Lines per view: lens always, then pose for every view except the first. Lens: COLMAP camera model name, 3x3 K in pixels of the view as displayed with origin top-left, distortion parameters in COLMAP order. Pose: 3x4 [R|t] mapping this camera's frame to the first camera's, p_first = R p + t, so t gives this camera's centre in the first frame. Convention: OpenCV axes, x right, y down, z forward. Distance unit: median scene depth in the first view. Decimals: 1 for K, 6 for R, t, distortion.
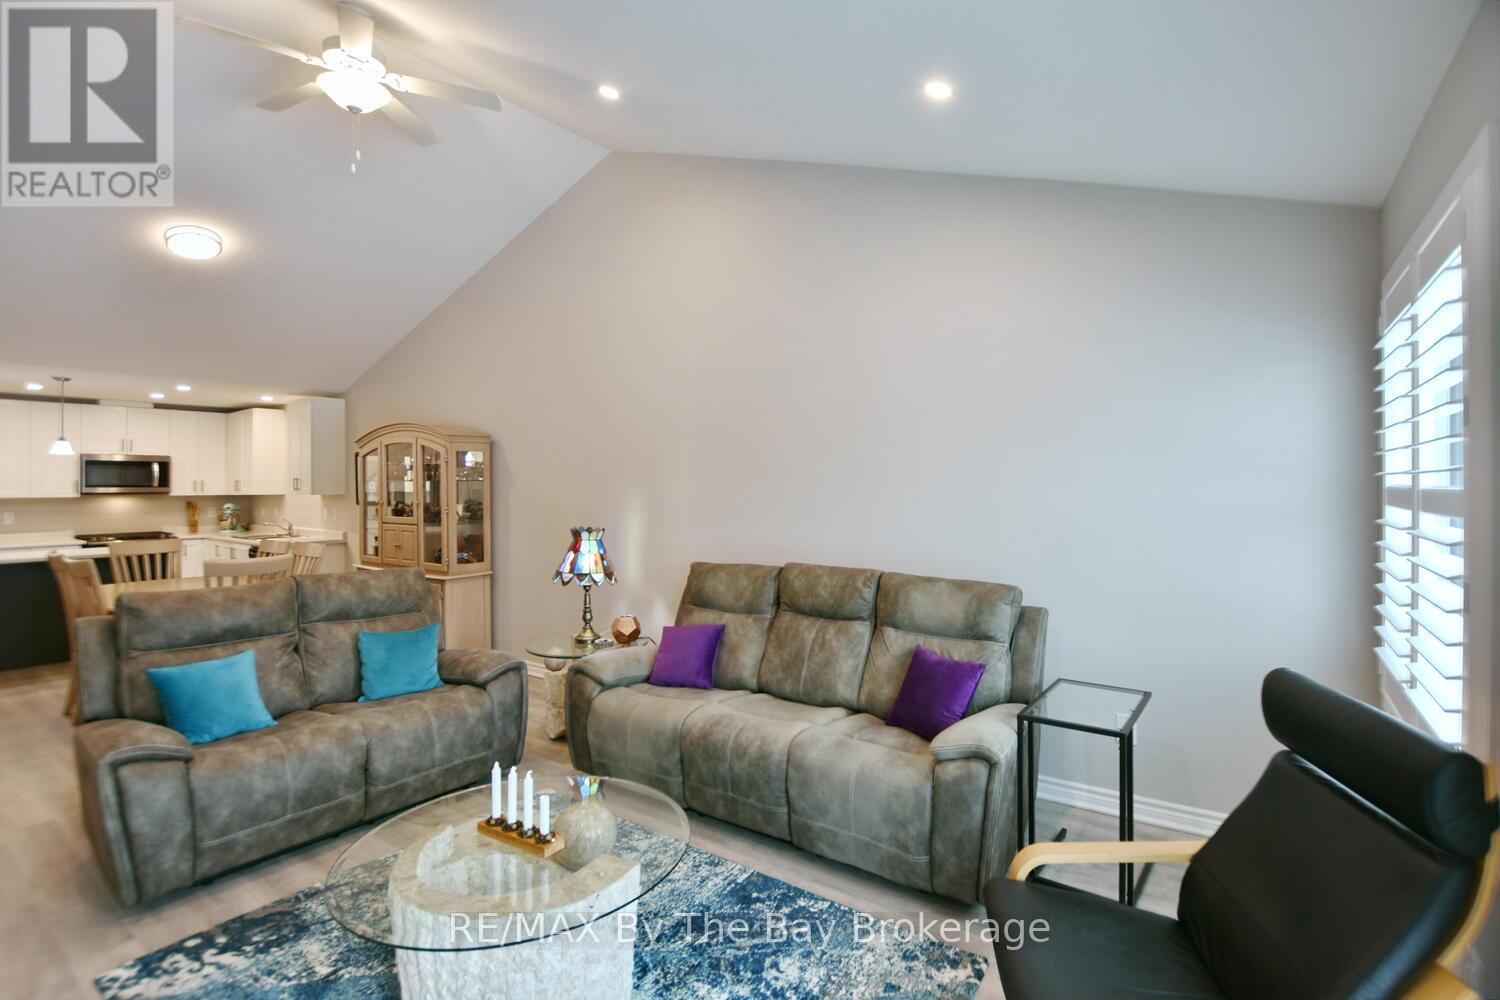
lens RADIAL K [[682.4, 0, 750.1], [0, 682.4, 496.7], [0, 0, 1]] dist [-0.027383, -0.001051]
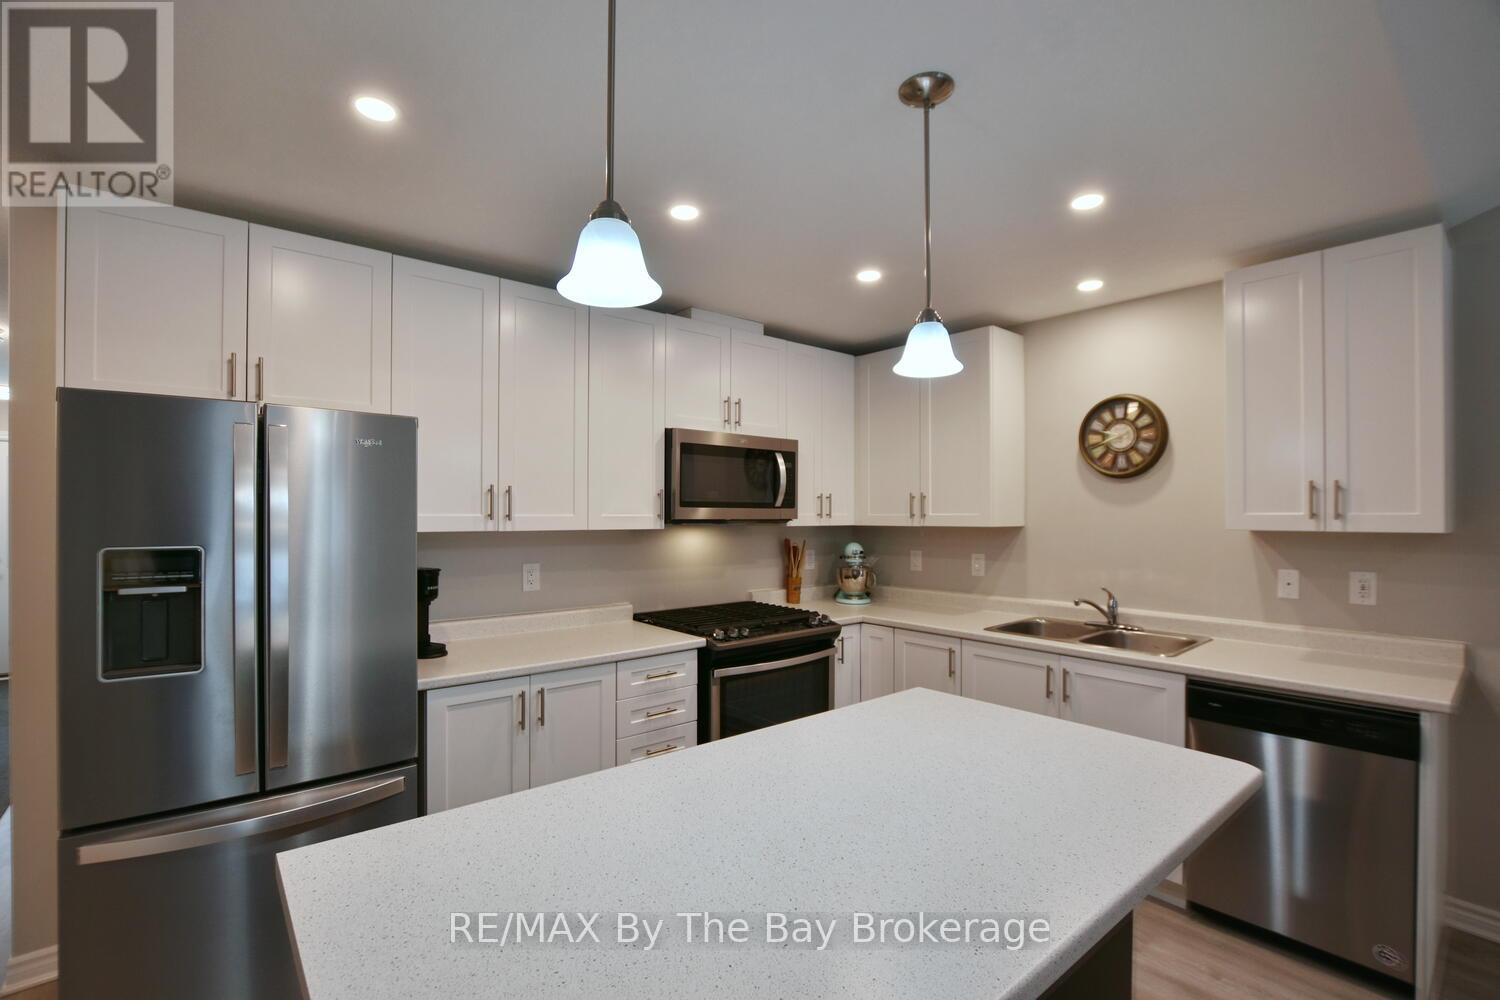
lens RADIAL K [[682.4, 0, 761.7], [0, 682.4, 526.7], [0, 0, 1]] dist [-0.027383, -0.001051]
pose [[0.971856, 0.009284, -0.235391, -0.783276], [-0.008539, 0.999955, 0.004186, -0.003133], [0.235419, -0.002058, 0.971892, 0.544727]]
